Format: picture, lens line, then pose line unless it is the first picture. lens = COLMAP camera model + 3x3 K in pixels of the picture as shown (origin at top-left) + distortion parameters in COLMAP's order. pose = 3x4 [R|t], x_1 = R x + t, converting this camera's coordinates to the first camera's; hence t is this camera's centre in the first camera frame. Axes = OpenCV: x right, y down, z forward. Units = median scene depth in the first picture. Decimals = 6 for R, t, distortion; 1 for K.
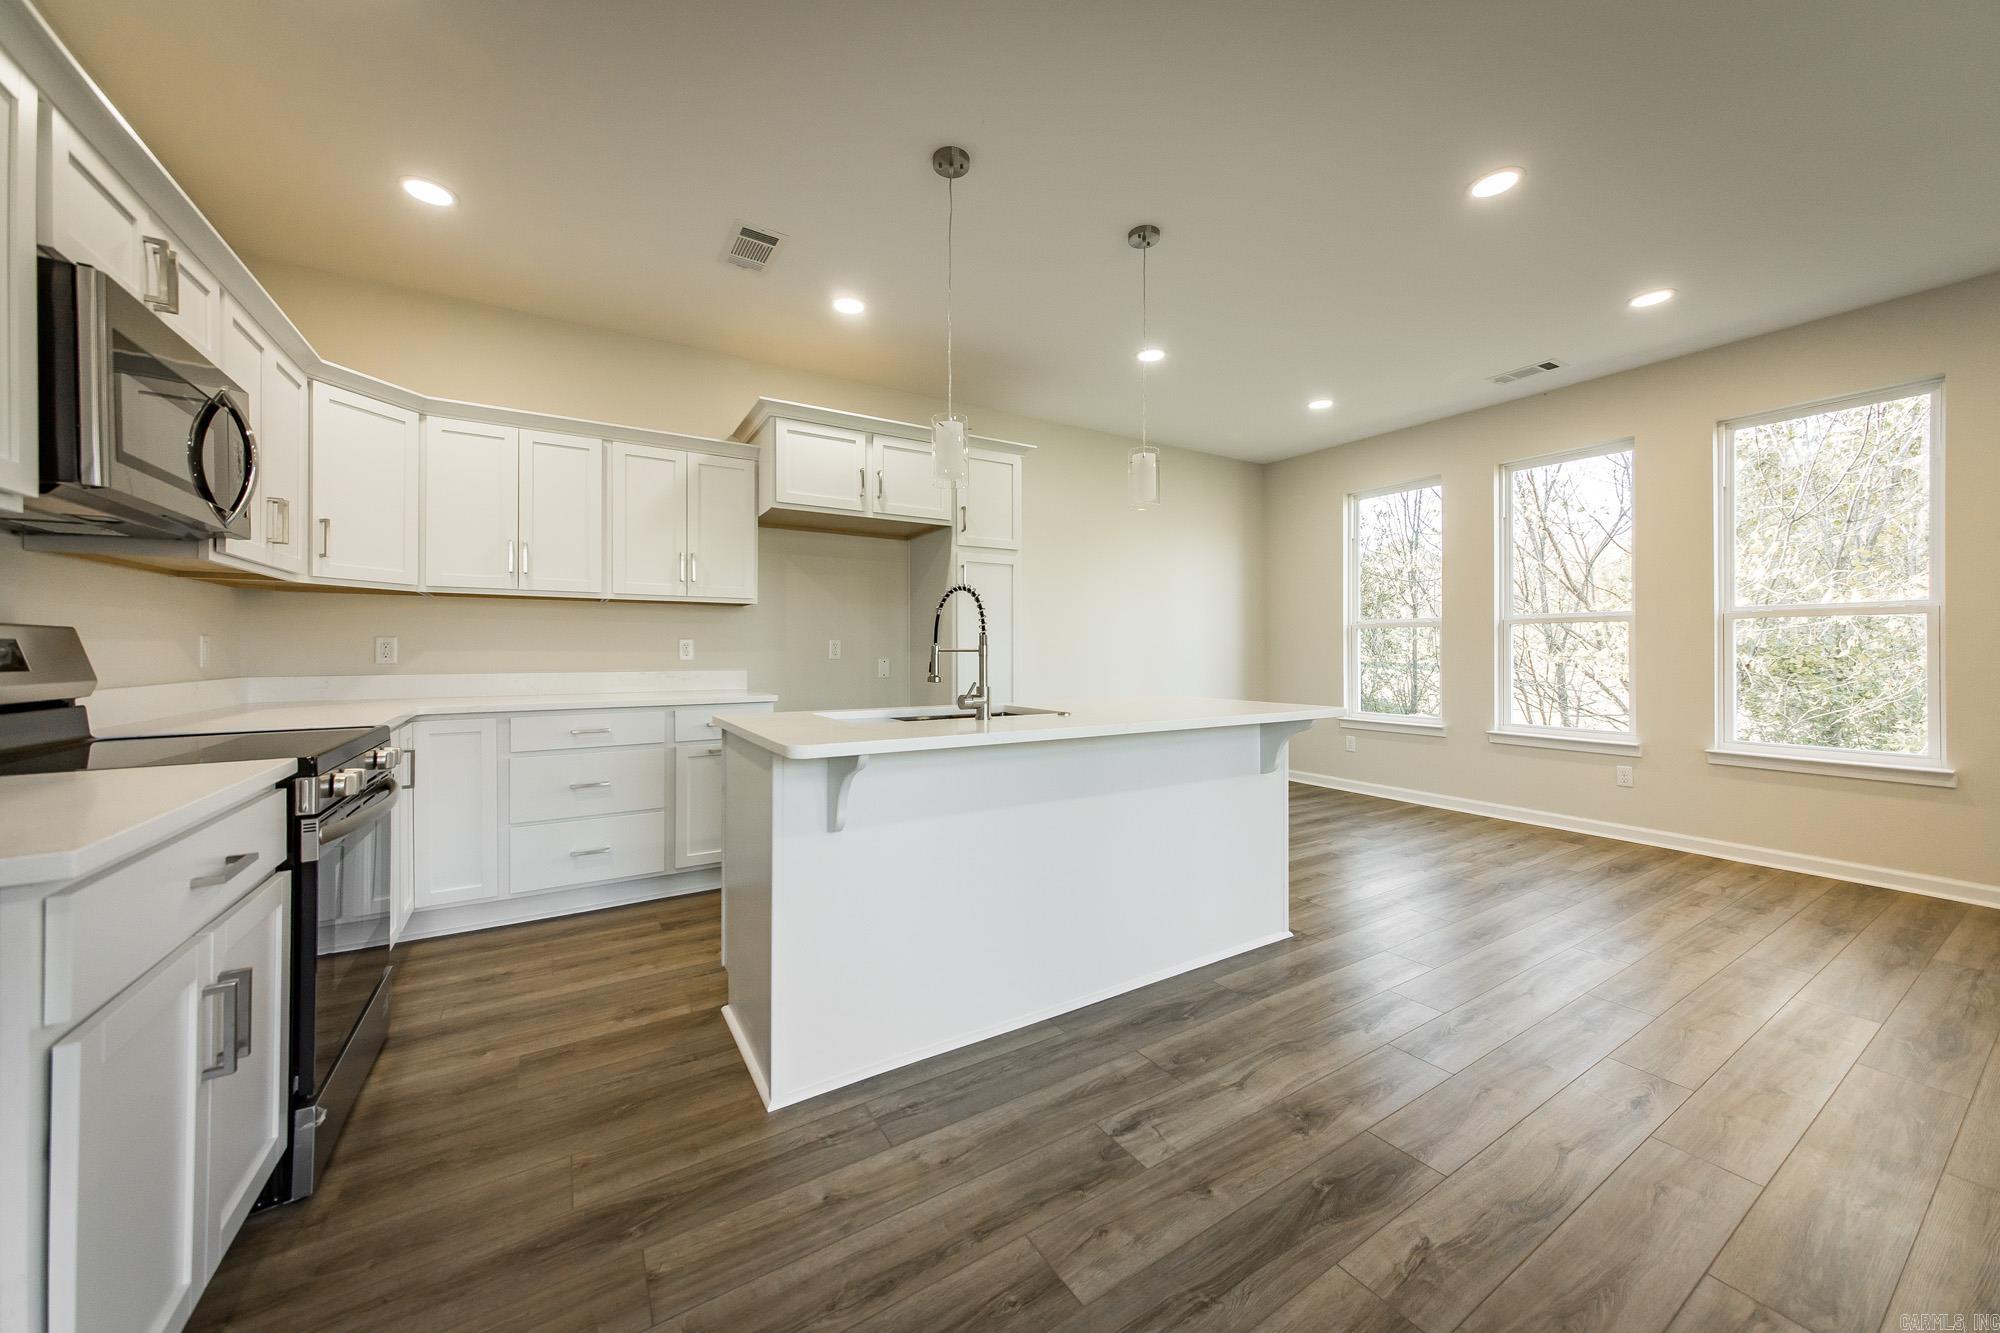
lens RADIAL K [[714.2, 0, 994.4], [0, 714.2, 648.1], [0, 0, 1]] dist [-0.002908, 0.002775]
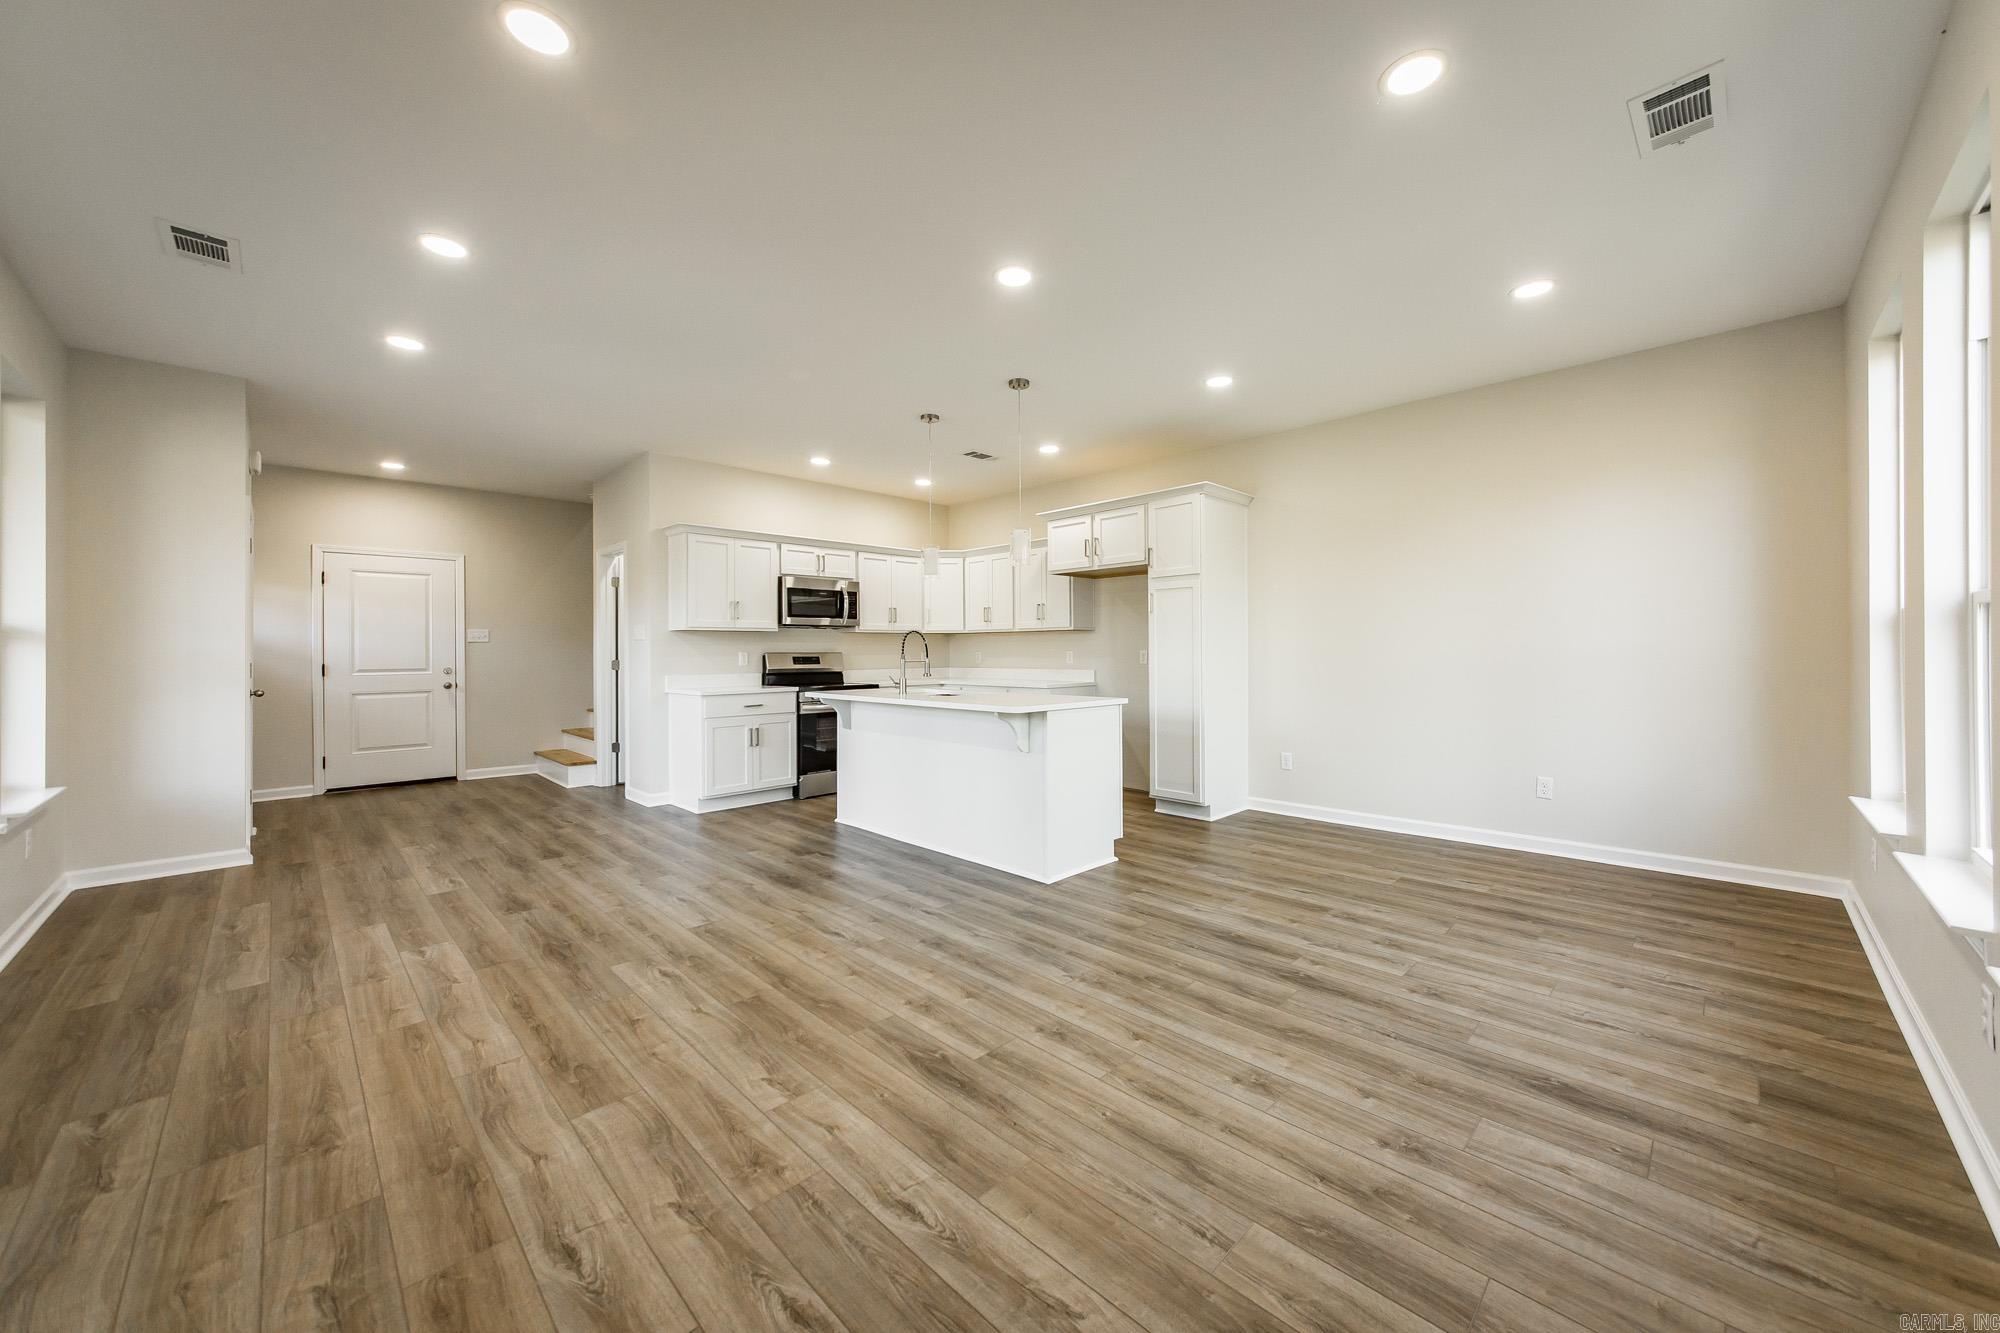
lens RADIAL K [[714.2, 0, 1002.3], [0, 714.2, 652.3], [0, 0, 1]] dist [-0.002908, 0.002775]
pose [[0.225451, -0.004385, -0.974245, 2.110101], [0.007780, 0.999966, -0.002701, -0.012819], [0.974223, -0.006971, 0.225478, 0.808643]]
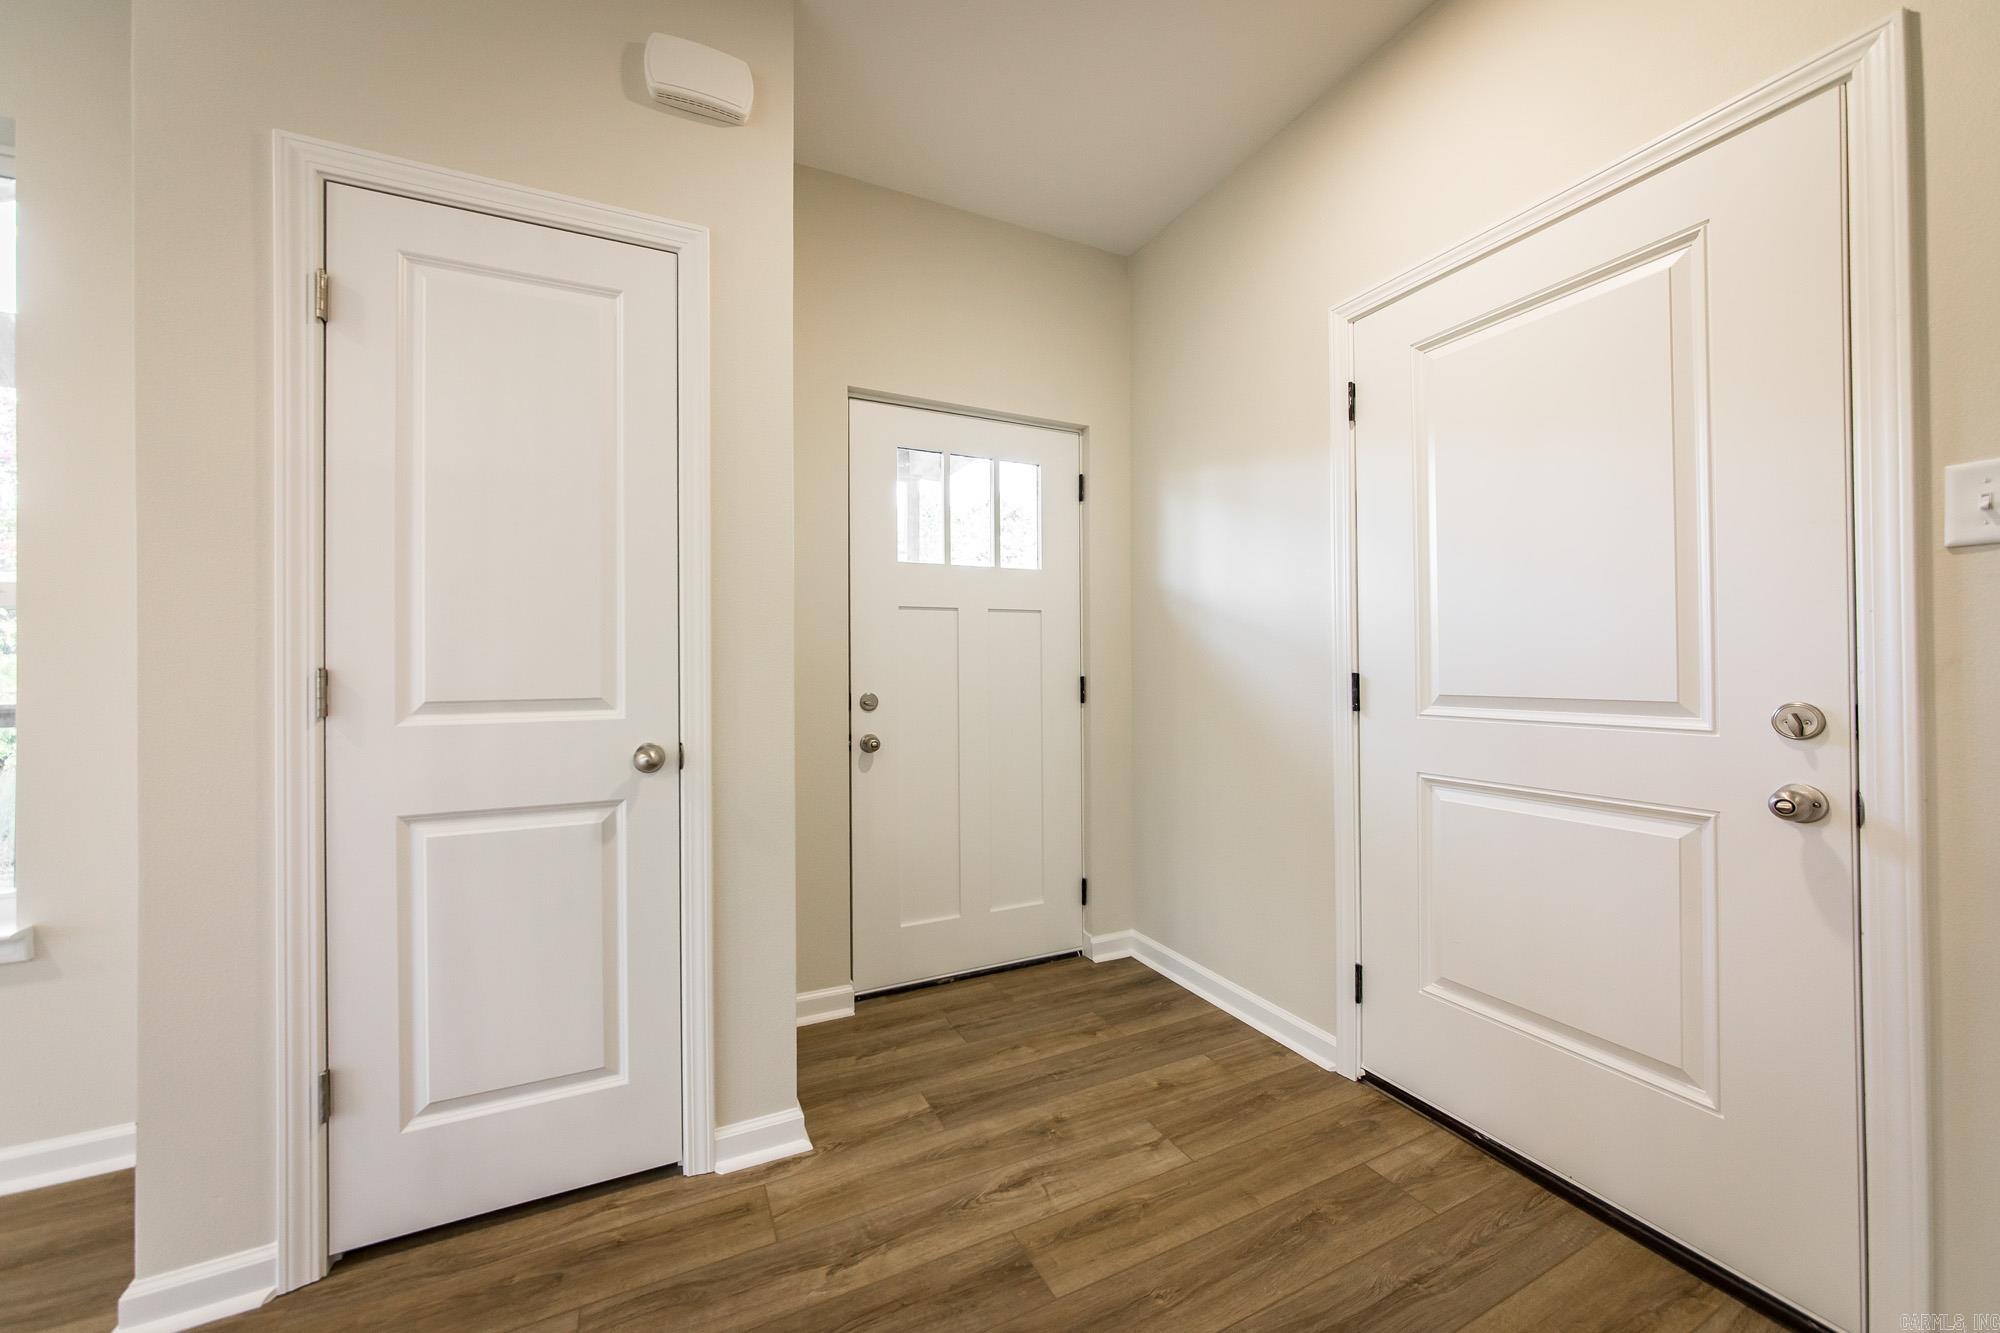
lens RADIAL K [[714.2, 0, 1028.0], [0, 714.2, 649.5], [0, 0, 1]] dist [-0.002908, 0.002775]
pose [[-0.994567, 0.005745, 0.103943, -0.977675], [0.002671, 0.999556, -0.029688, 0.001063], [-0.104067, -0.029249, -0.994140, -0.247572]]
